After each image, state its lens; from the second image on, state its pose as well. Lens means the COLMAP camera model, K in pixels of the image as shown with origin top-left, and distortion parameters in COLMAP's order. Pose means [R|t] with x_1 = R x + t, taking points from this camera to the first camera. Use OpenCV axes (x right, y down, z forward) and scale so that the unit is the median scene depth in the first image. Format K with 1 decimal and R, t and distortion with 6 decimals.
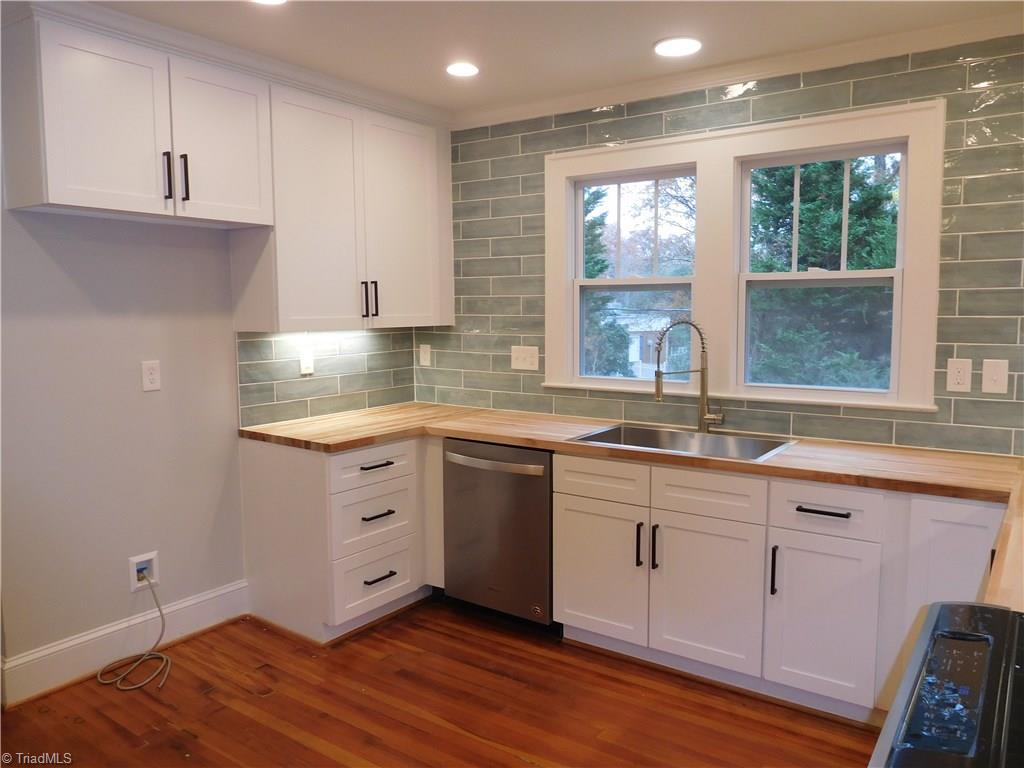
lens RADIAL K [[766.0, 0, 512.5], [0, 766.0, 387.4], [0, 0, 1]] dist [-0.020749, 0.009965]
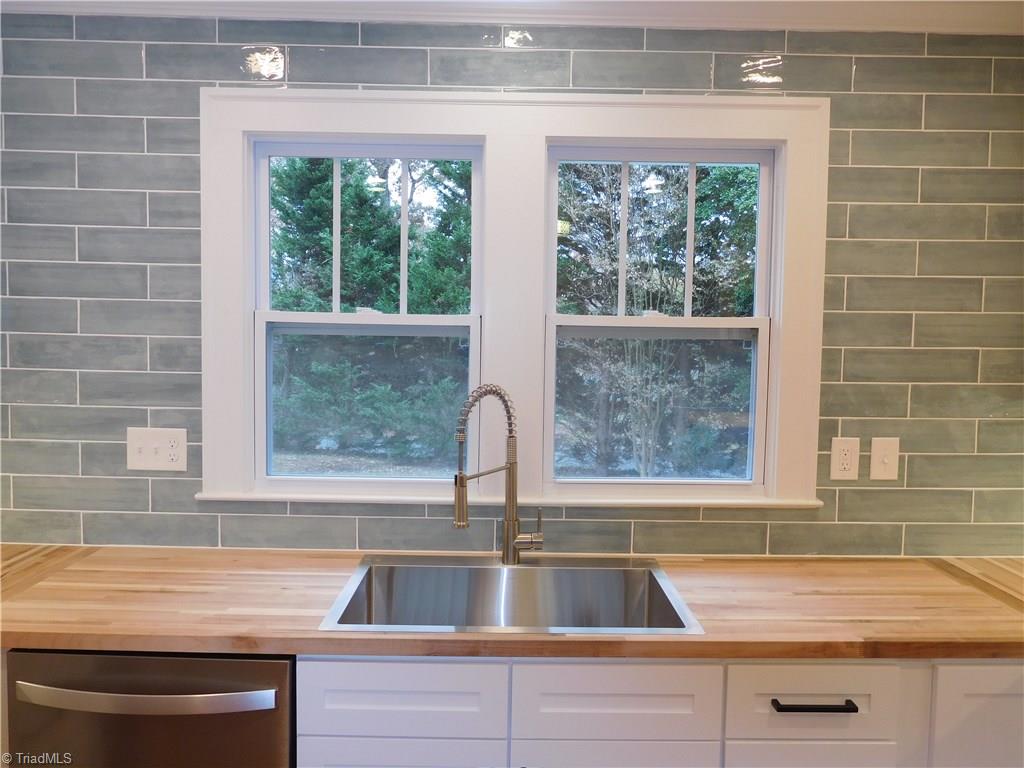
lens RADIAL K [[766.0, 0, 512.5], [0, 766.0, 387.4], [0, 0, 1]] dist [-0.020749, 0.009965]
pose [[0.808138, -0.018378, 0.588707, -0.119313], [0.040563, 0.998877, -0.024501, -0.071019], [-0.587595, 0.043680, 0.807975, 0.489485]]
